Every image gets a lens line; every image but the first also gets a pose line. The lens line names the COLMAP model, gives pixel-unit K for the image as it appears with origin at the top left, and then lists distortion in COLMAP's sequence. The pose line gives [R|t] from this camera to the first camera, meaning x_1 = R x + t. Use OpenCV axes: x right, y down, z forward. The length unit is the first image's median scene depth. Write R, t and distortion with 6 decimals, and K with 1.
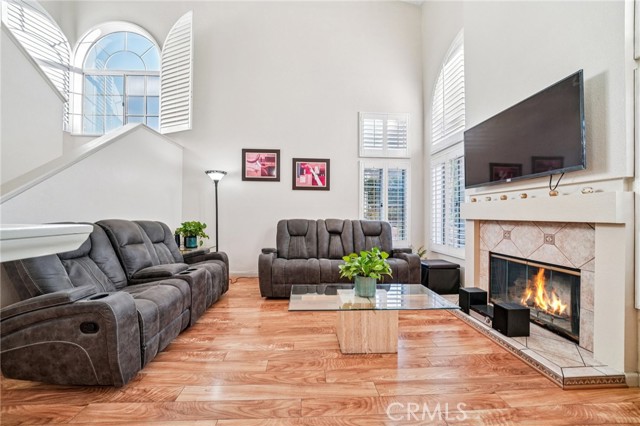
lens RADIAL K [[228.4, 0, 319.7], [0, 228.4, 214.5], [0, 0, 1]] dist [-0.016126, 0.000384]
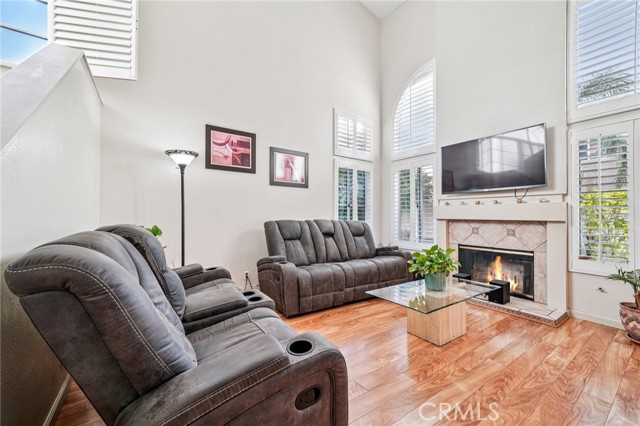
lens RADIAL K [[250.4, 0, 320.2], [0, 250.4, 214.8], [0, 0, 1]] dist [-0.008474, 0.000661]
pose [[0.860166, 0.002613, 0.510007, -0.485530], [-0.004060, 0.999990, 0.001724, -0.001511], [-0.509998, -0.003553, 0.860168, 0.139456]]
